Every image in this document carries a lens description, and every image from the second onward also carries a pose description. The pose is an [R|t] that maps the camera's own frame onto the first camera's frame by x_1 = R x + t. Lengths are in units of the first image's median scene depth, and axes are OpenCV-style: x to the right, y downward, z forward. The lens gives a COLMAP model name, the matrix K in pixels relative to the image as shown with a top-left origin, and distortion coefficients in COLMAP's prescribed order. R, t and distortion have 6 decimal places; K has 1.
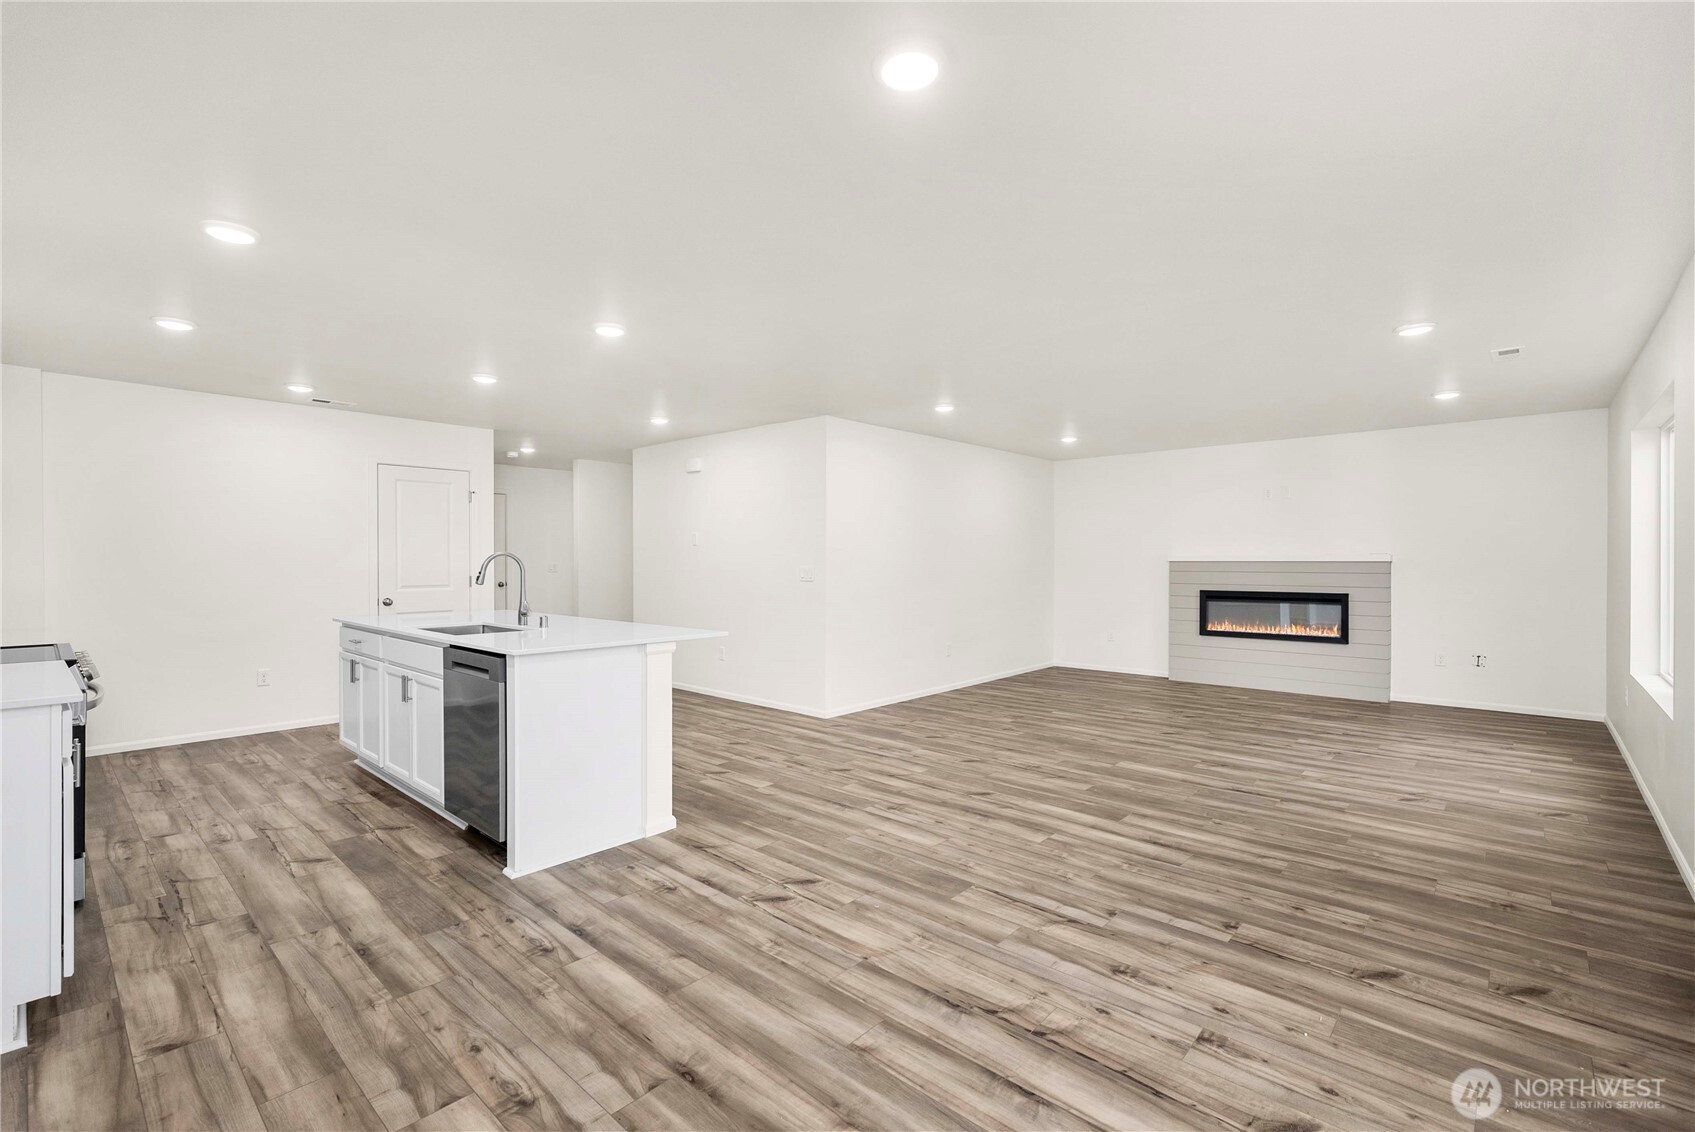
lens RADIAL K [[743.9, 0, 849.5], [0, 743.9, 567.8], [0, 0, 1]] dist [-0.000375, 0.000303]
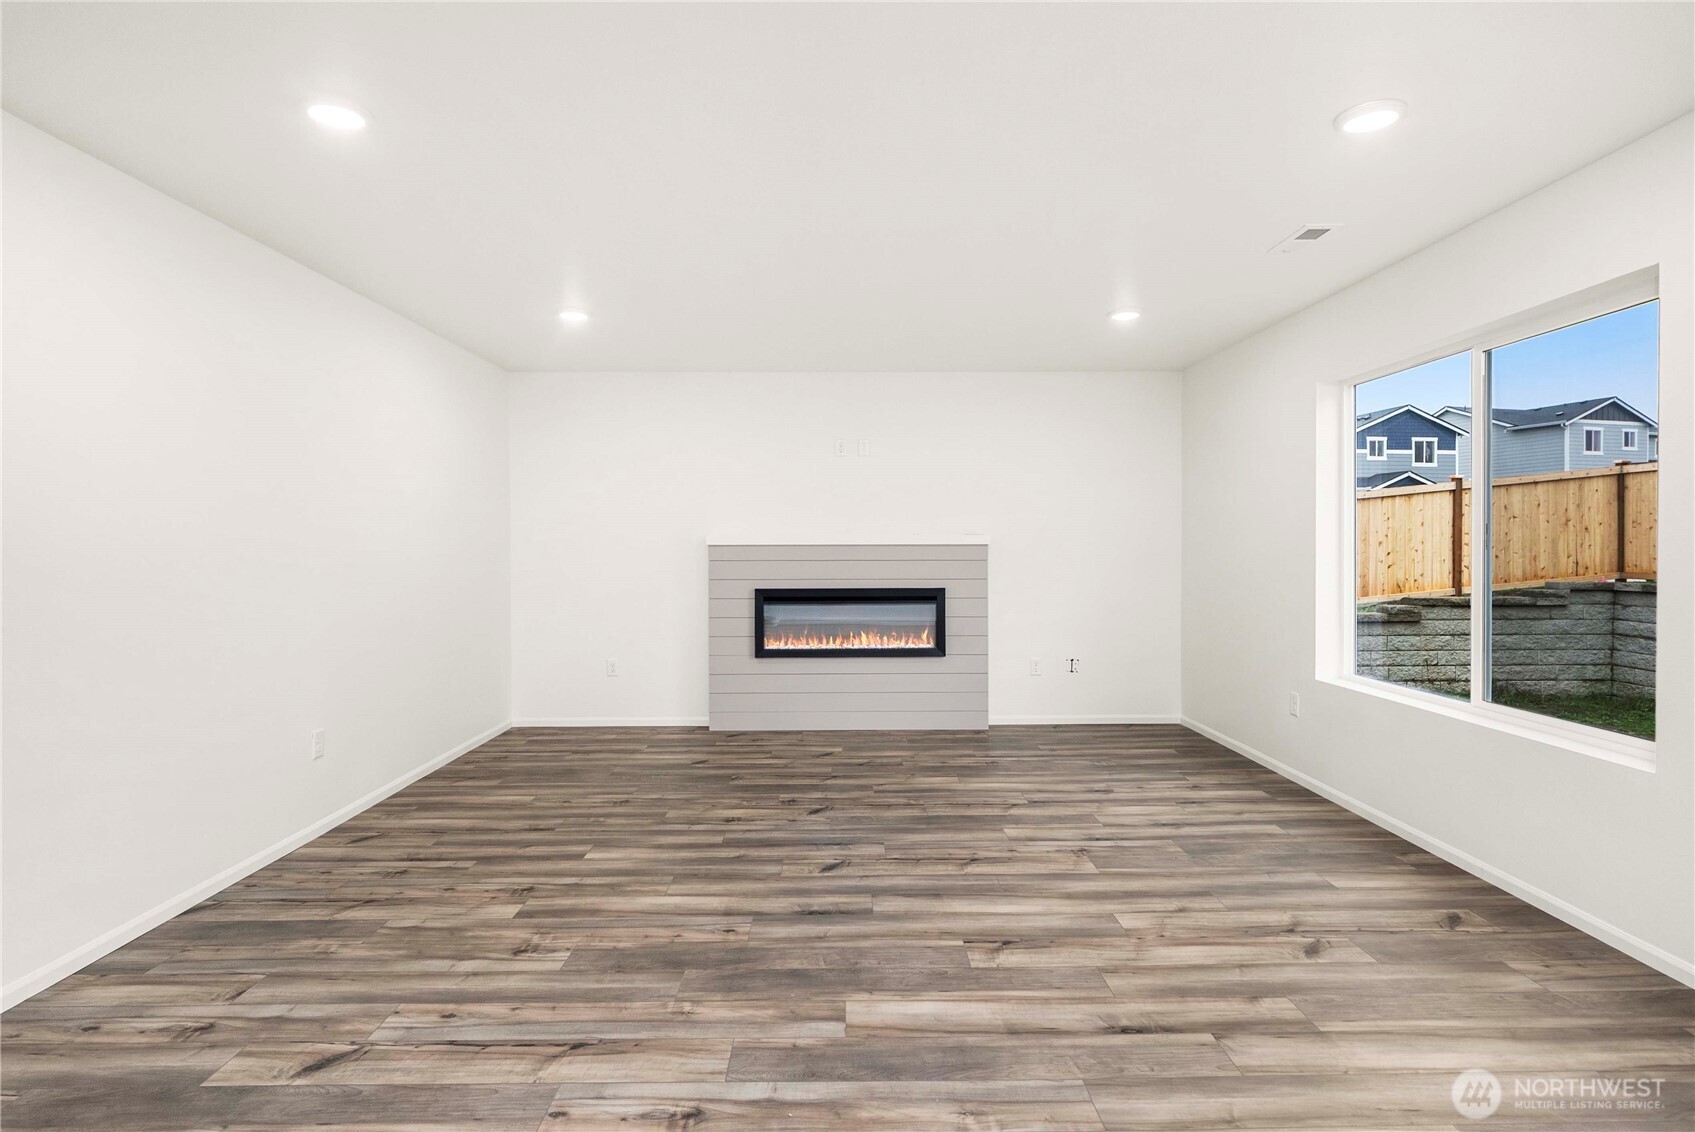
lens RADIAL K [[854.4, 0, 846.8], [0, 854.4, 563.6], [0, 0, 1]] dist [-0.000113, 0.000394]
pose [[0.730926, -0.015432, 0.682282, 0.019005], [0.008767, 0.999874, 0.013222, -0.001910], [-0.682400, -0.003683, 0.730969, 0.440756]]
